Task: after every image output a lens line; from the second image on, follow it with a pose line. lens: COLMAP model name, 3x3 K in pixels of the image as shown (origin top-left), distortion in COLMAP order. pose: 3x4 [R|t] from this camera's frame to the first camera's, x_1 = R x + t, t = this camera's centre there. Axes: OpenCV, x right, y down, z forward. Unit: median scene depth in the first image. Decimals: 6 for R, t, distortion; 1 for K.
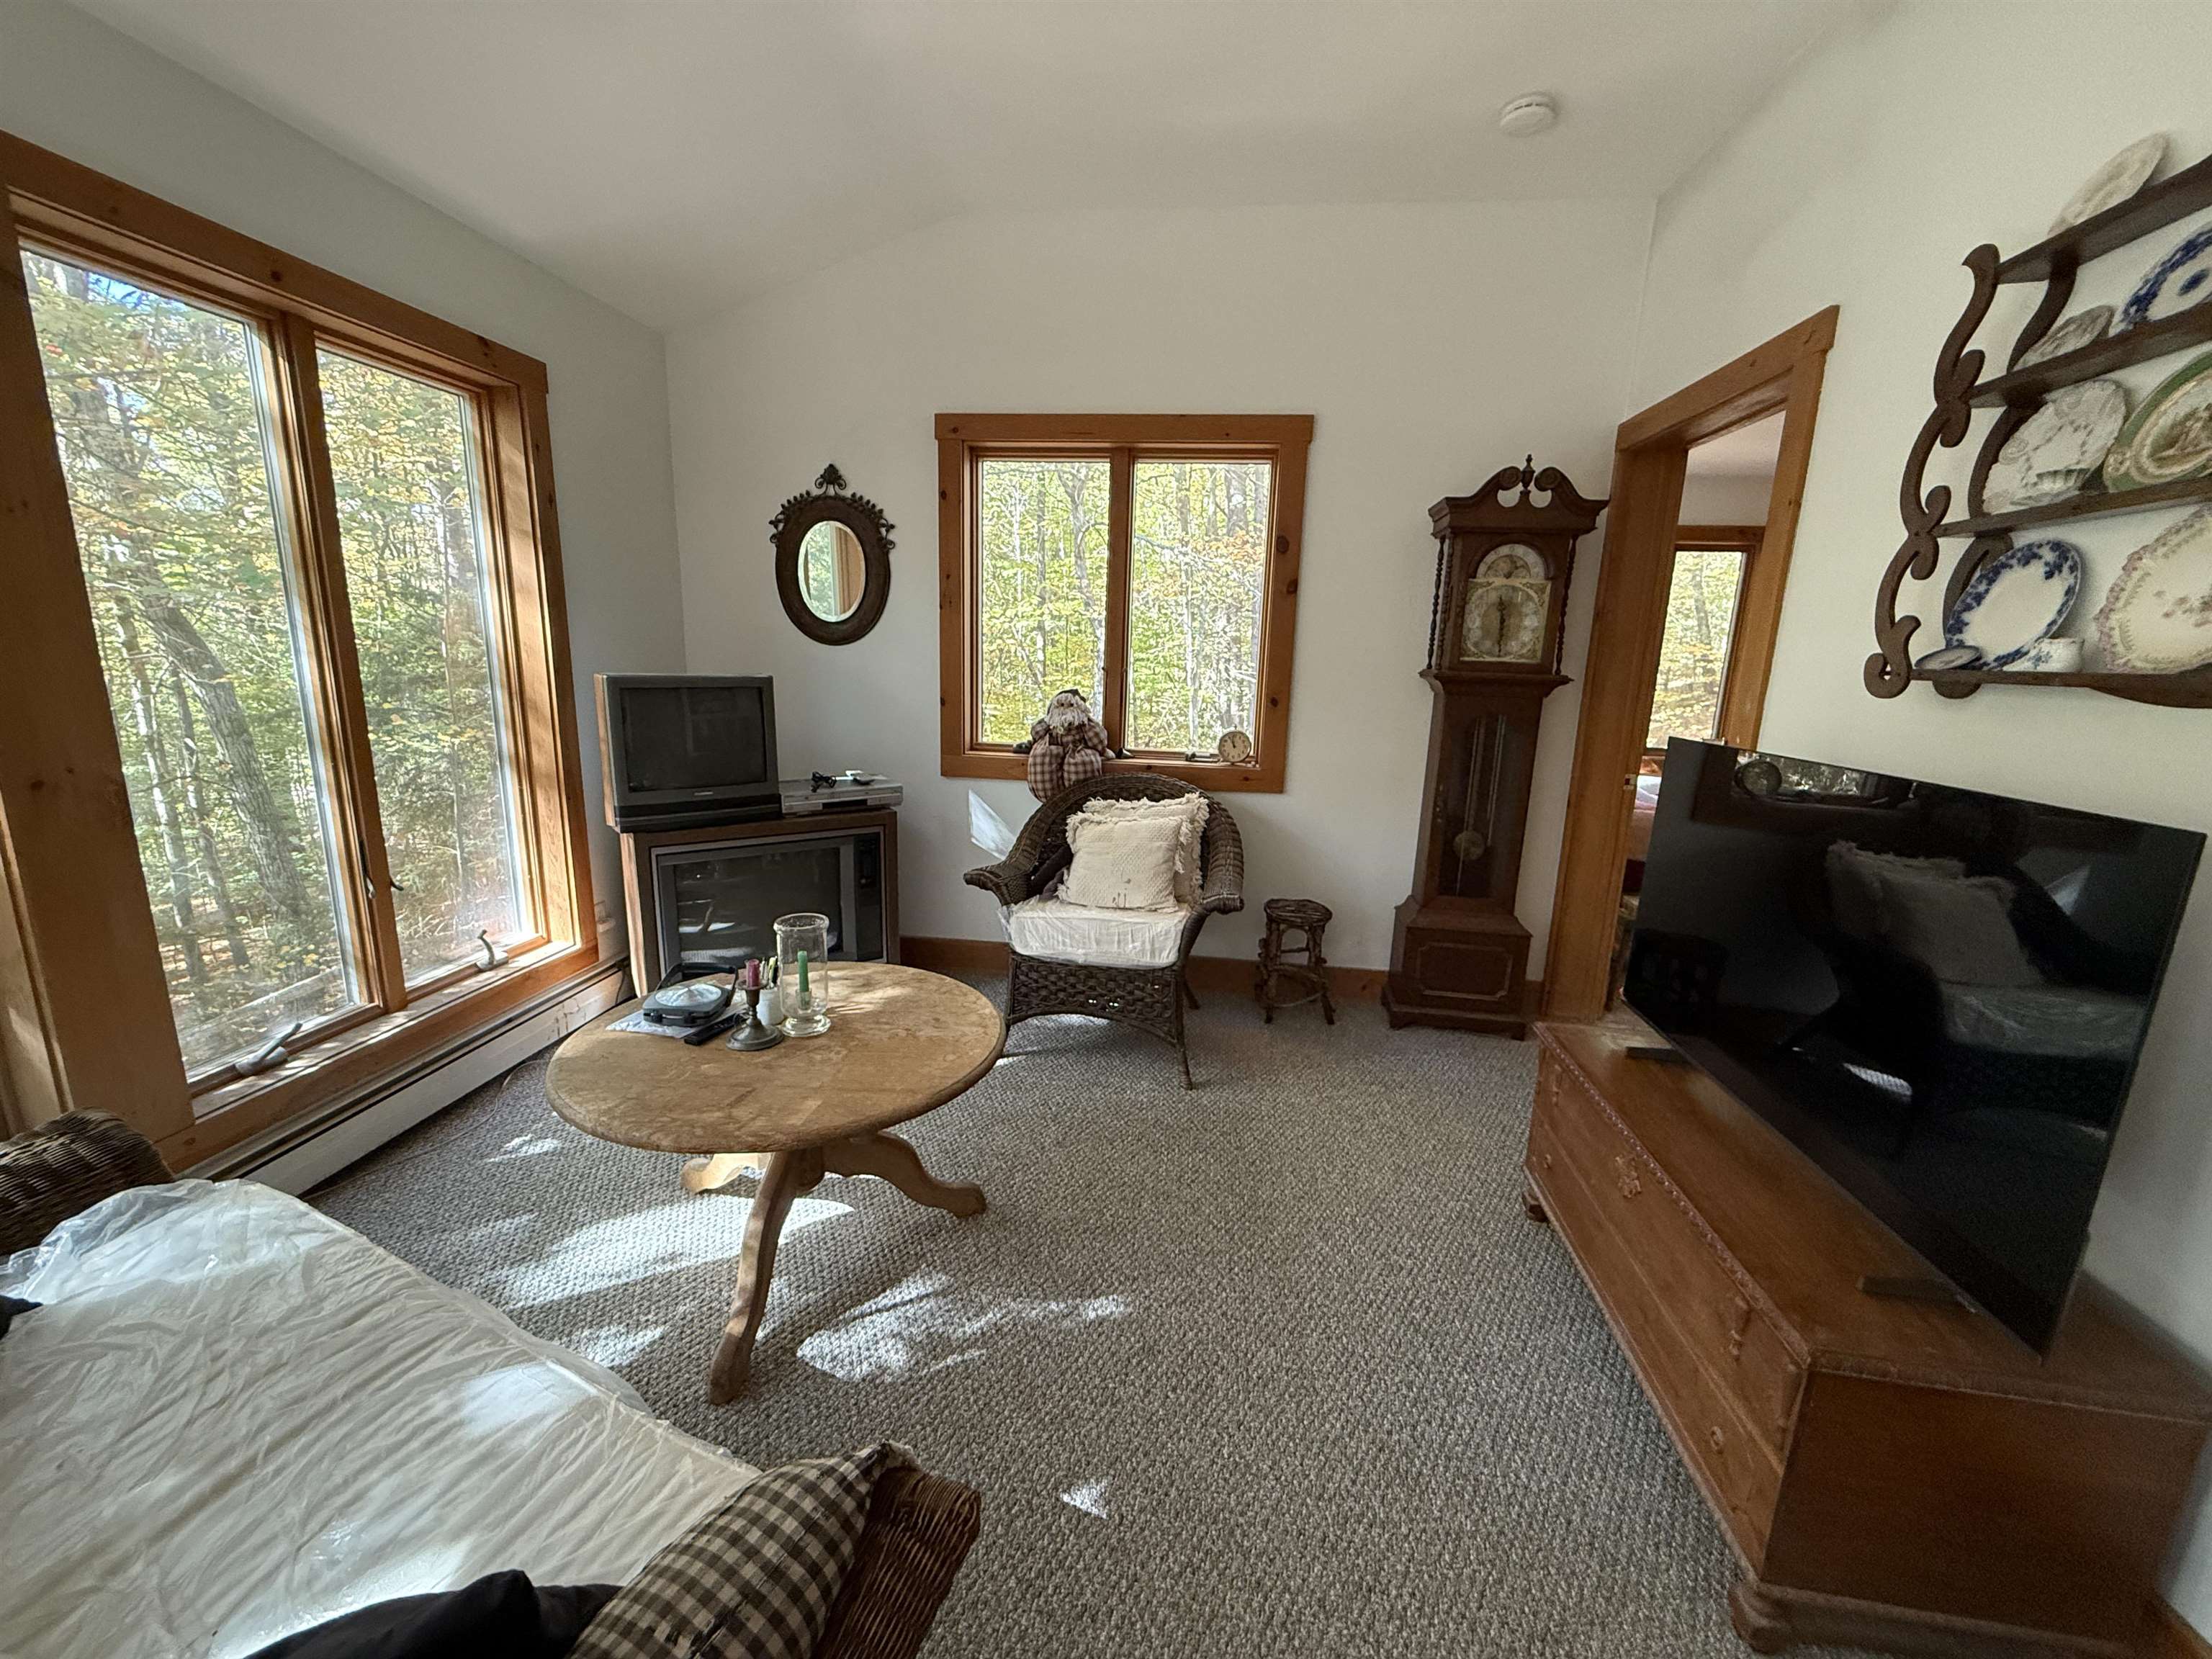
lens RADIAL K [[880.4, 0, 1106.0], [0, 880.4, 829.5], [0, 0, 1]] dist [-0.000087, 0.000329]
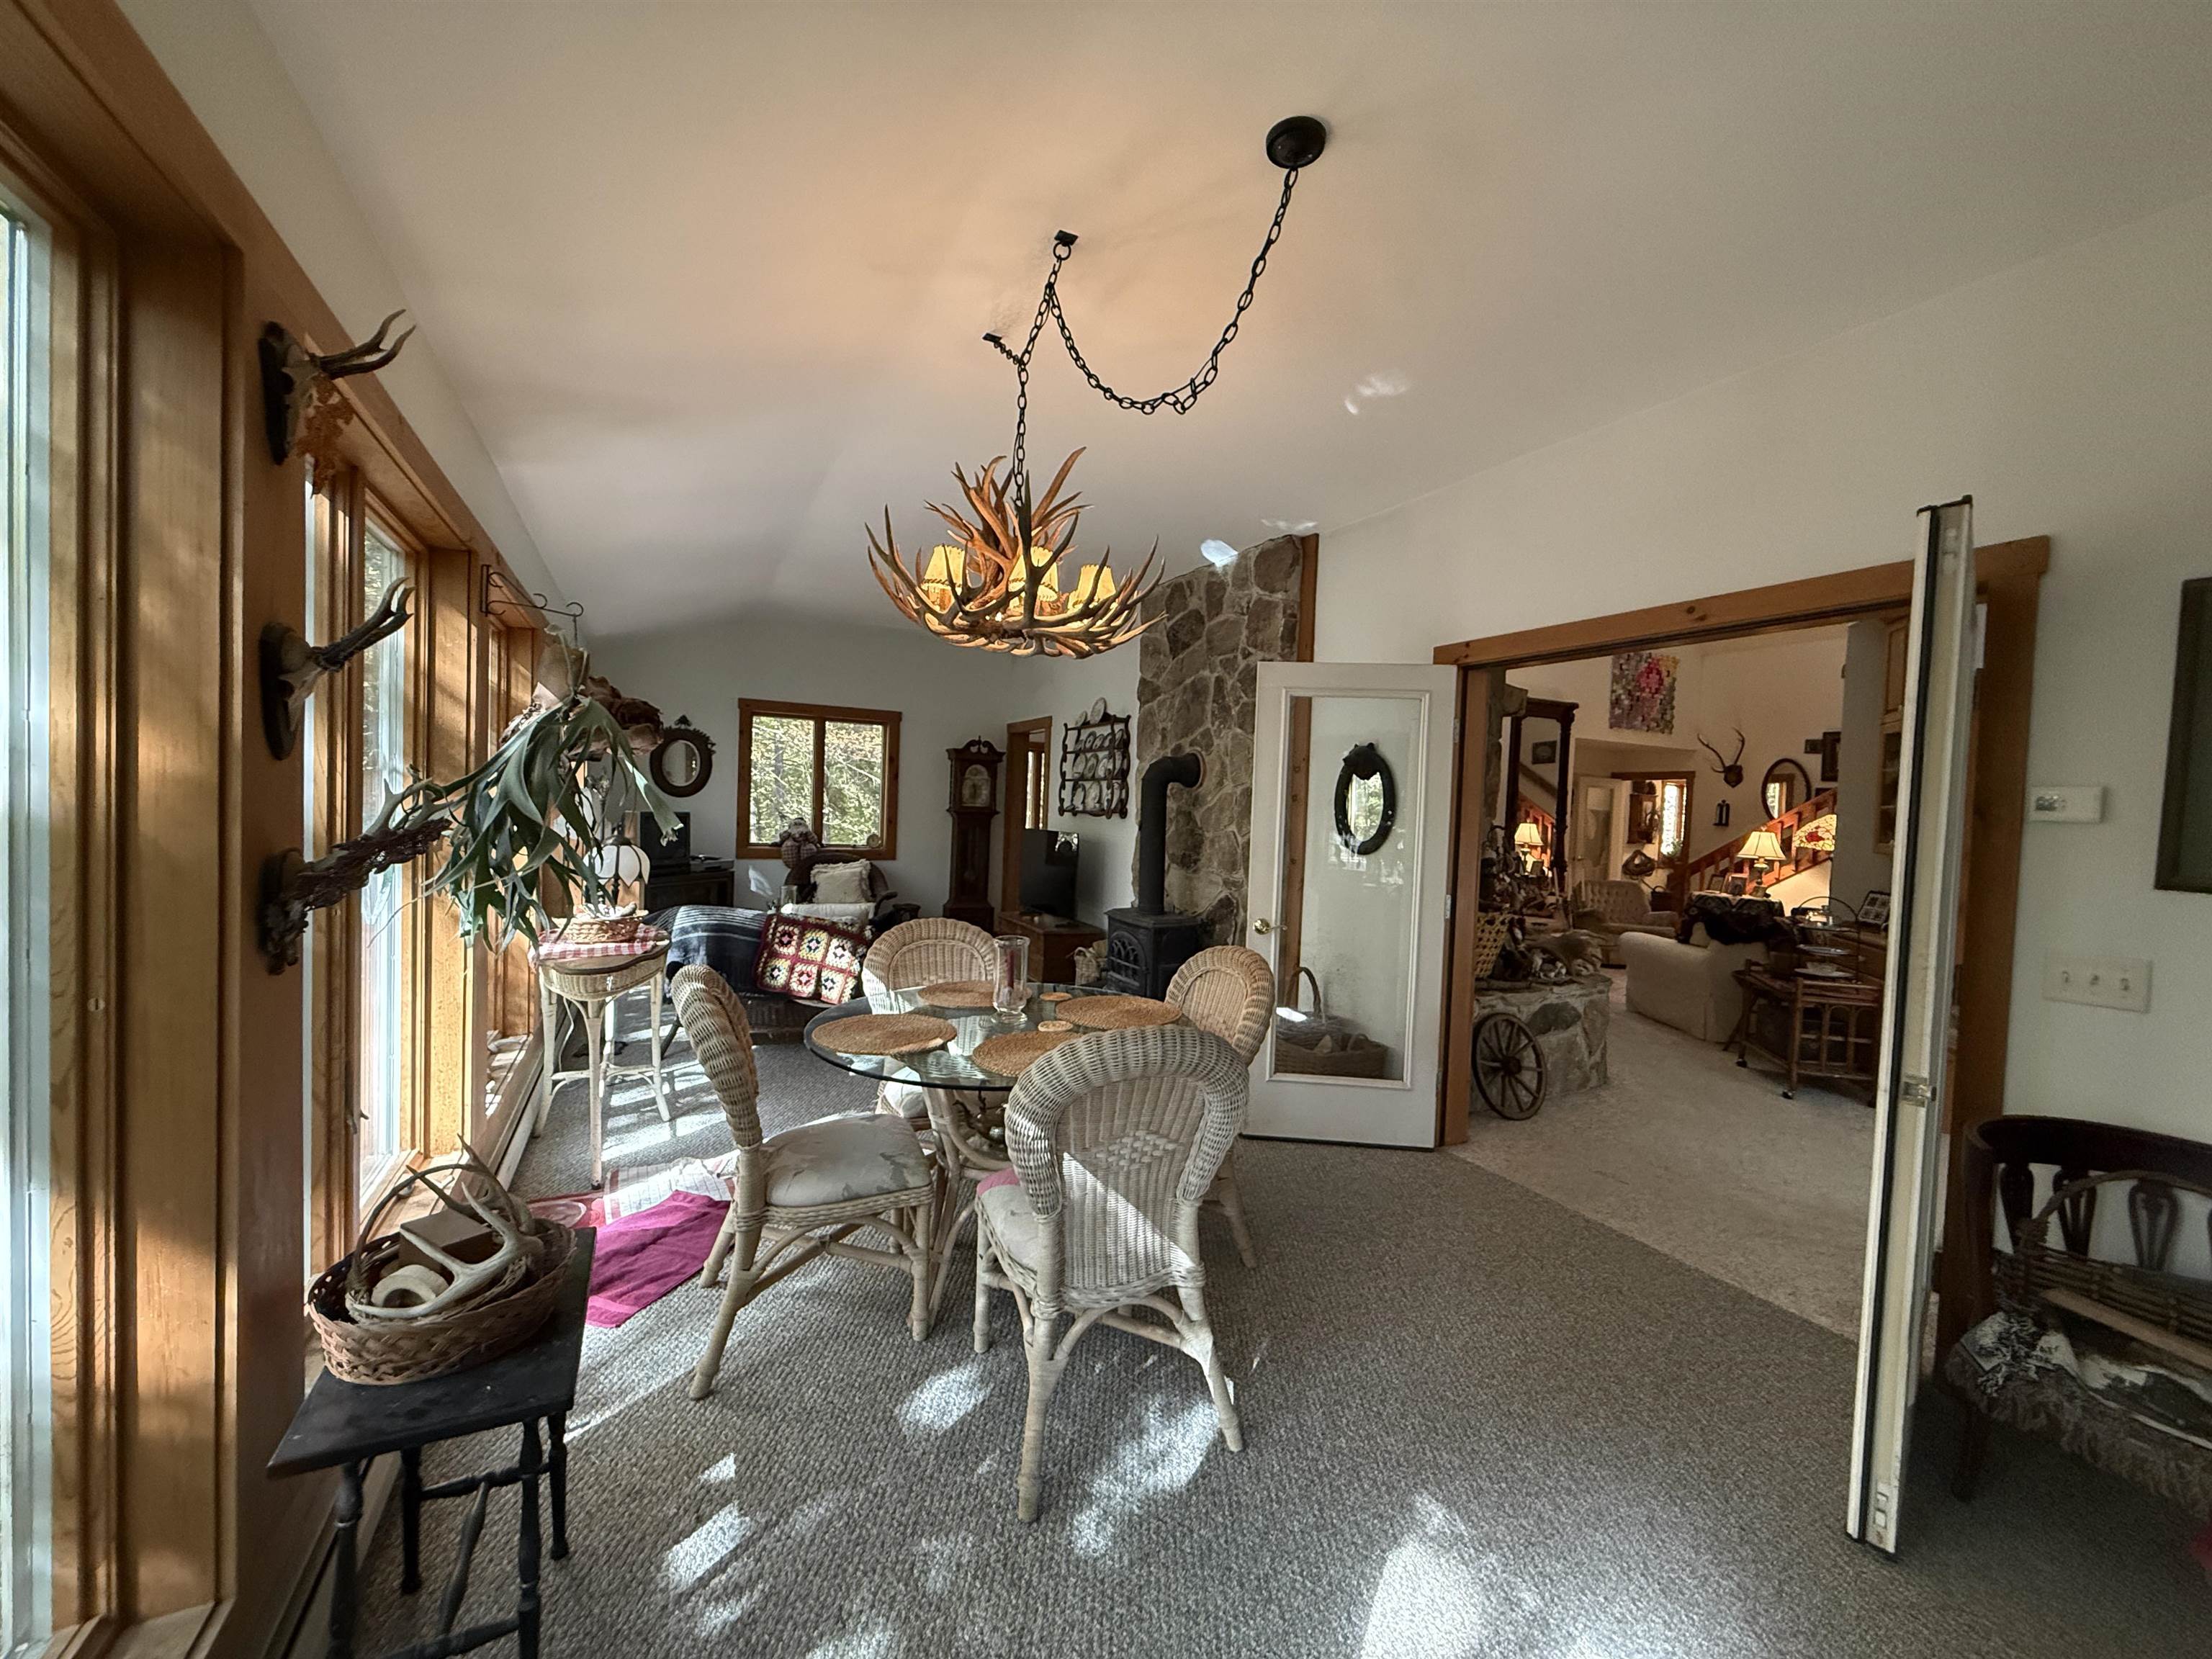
lens RADIAL K [[880.4, 0, 1106.0], [0, 880.4, 829.5], [0, 0, 1]] dist [-0.000087, 0.000329]
pose [[0.834545, -0.013102, 0.550785, -0.695033], [0.094801, 0.988221, -0.120134, 0.238907], [-0.542723, 0.152472, 0.825957, -1.415042]]
